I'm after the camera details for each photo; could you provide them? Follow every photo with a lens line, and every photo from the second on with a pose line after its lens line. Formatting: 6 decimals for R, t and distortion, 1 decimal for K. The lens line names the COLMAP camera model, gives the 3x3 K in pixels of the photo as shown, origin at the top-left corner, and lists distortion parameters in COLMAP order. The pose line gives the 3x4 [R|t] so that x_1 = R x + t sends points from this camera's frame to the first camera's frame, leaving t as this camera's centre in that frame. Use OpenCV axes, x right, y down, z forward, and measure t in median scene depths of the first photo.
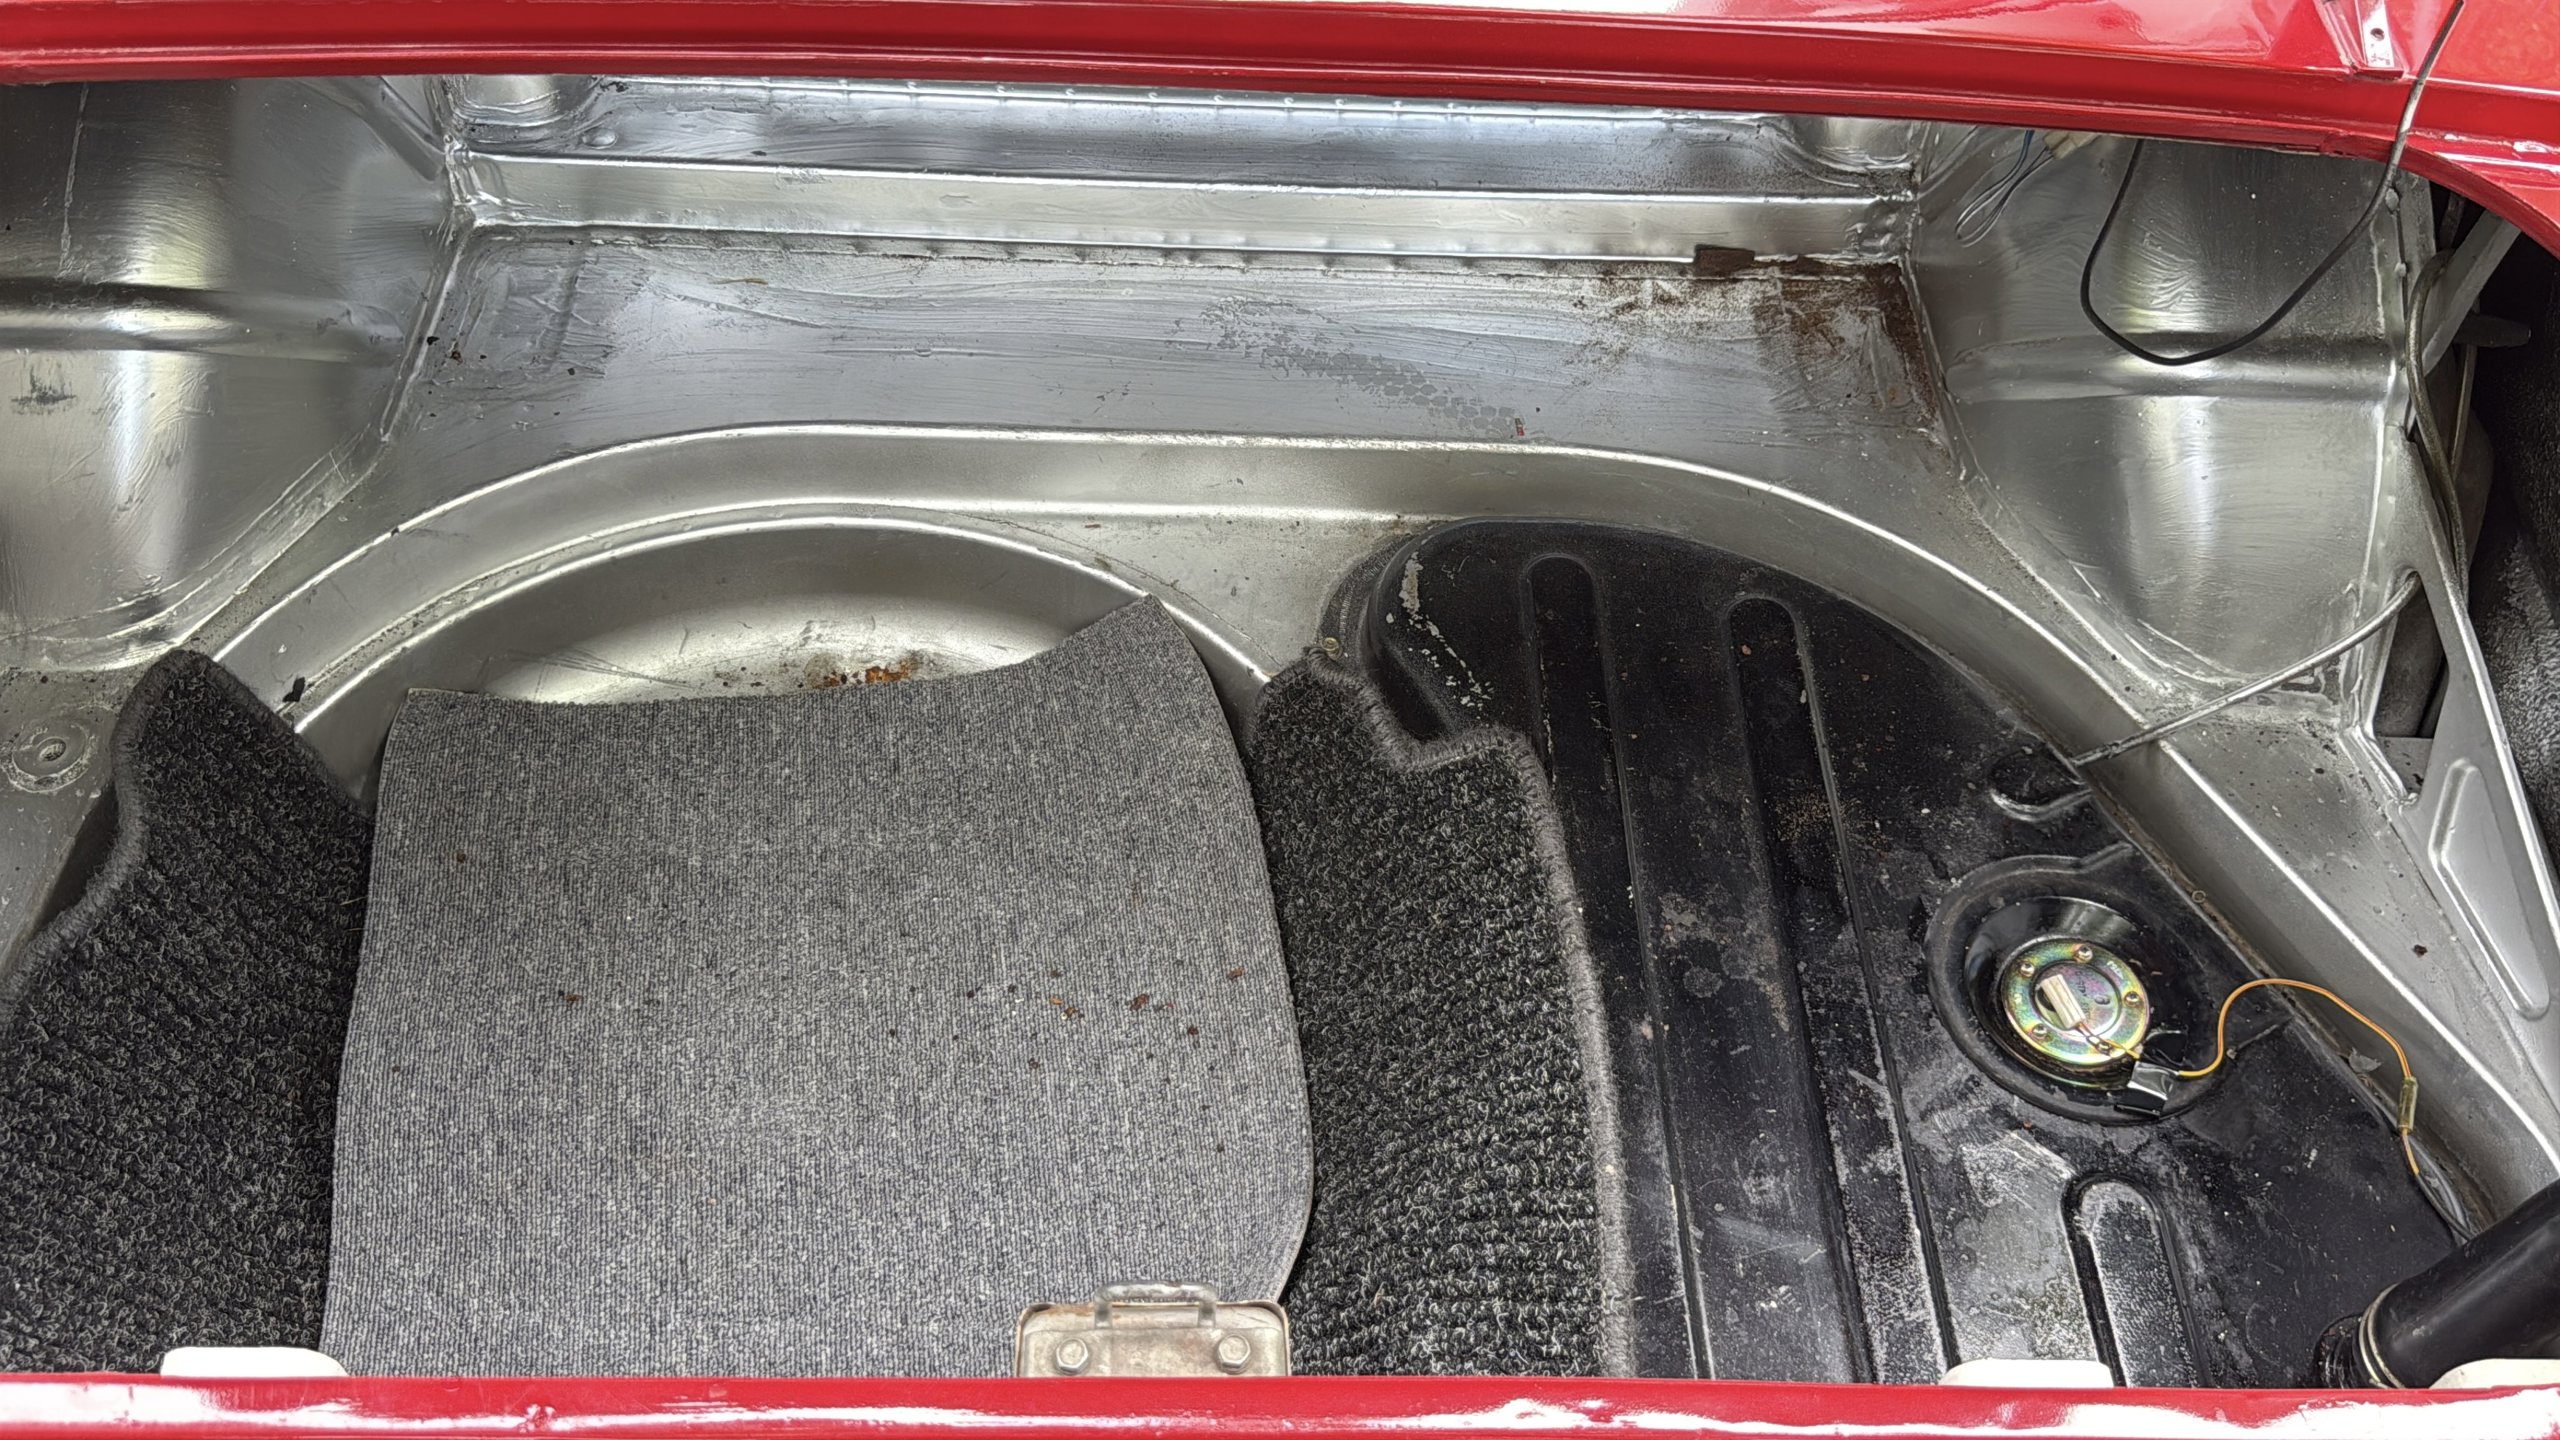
lens RADIAL K [[2219.1, 0, 1288.2], [0, 2219.1, 725.0], [0, 0, 1]] dist [0.161759, -0.322092]
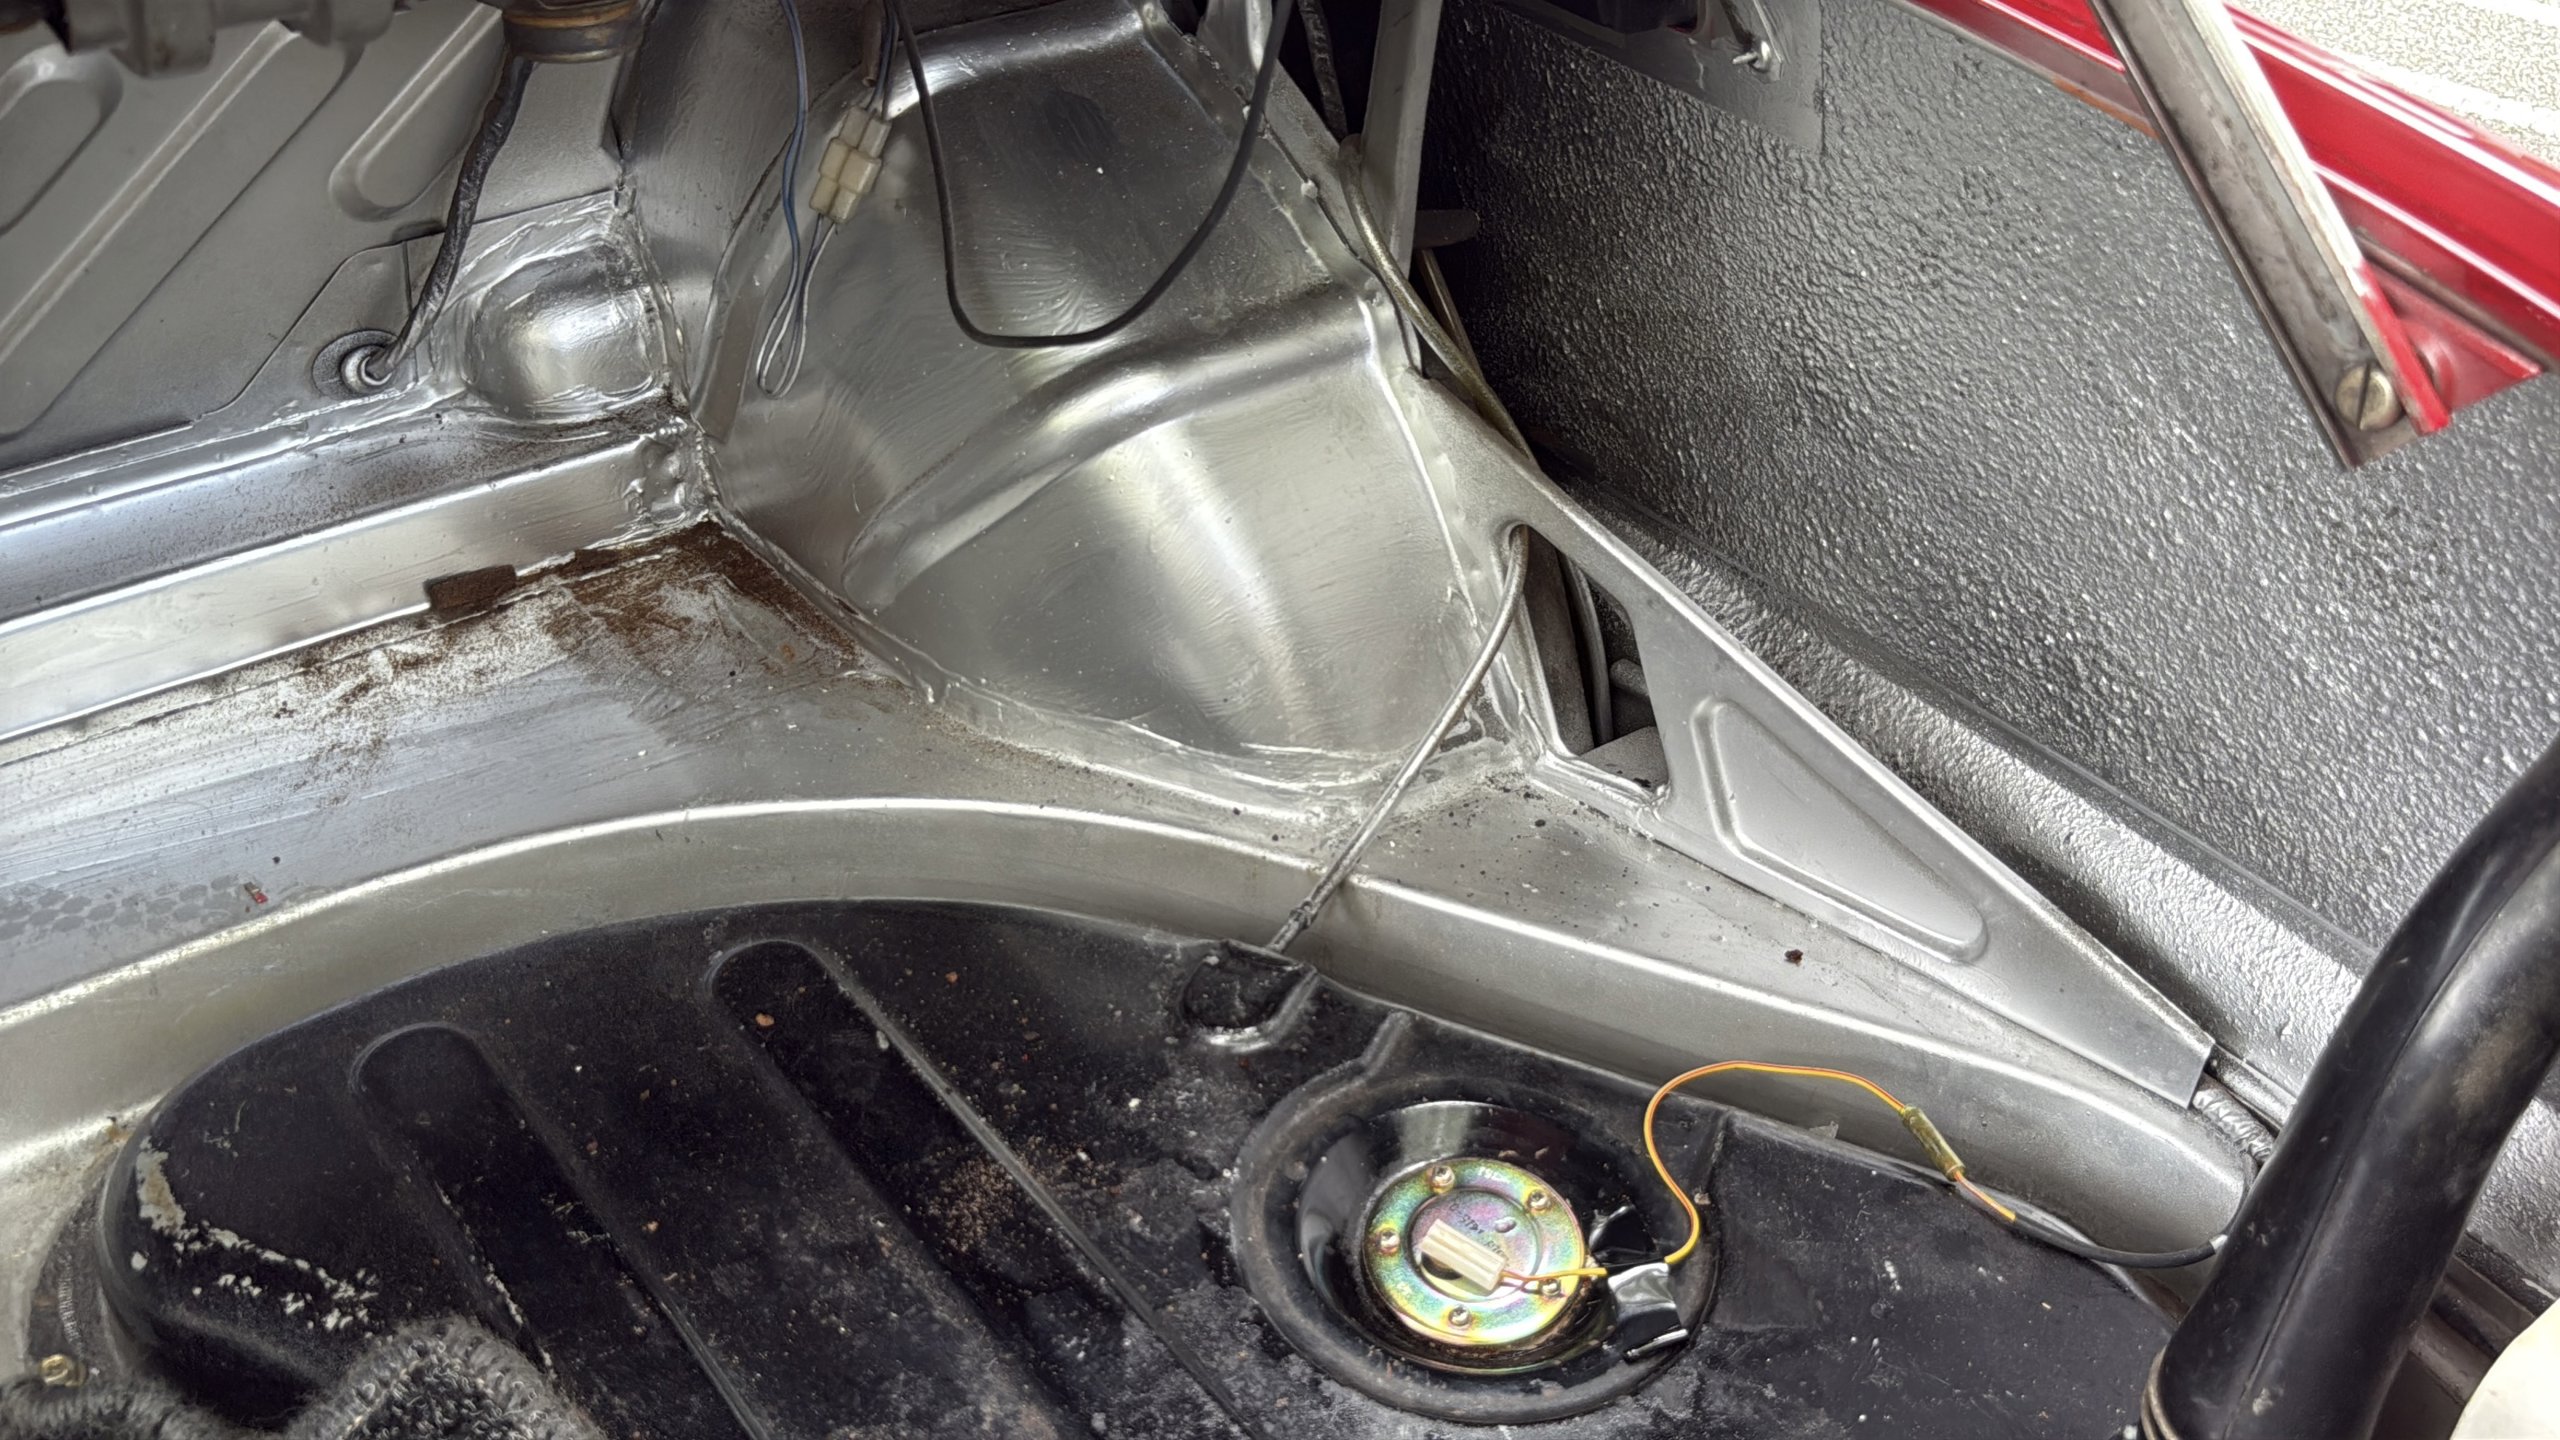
lens RADIAL K [[2219.1, 0, 1288.2], [0, 2219.1, 725.0], [0, 0, 1]] dist [0.161759, -0.322092]
pose [[0.793822, -0.367970, 0.484195, 0.049289], [0.482532, 0.865691, -0.133202, 0.047440], [-0.370148, 0.339378, 0.864762, 0.375816]]
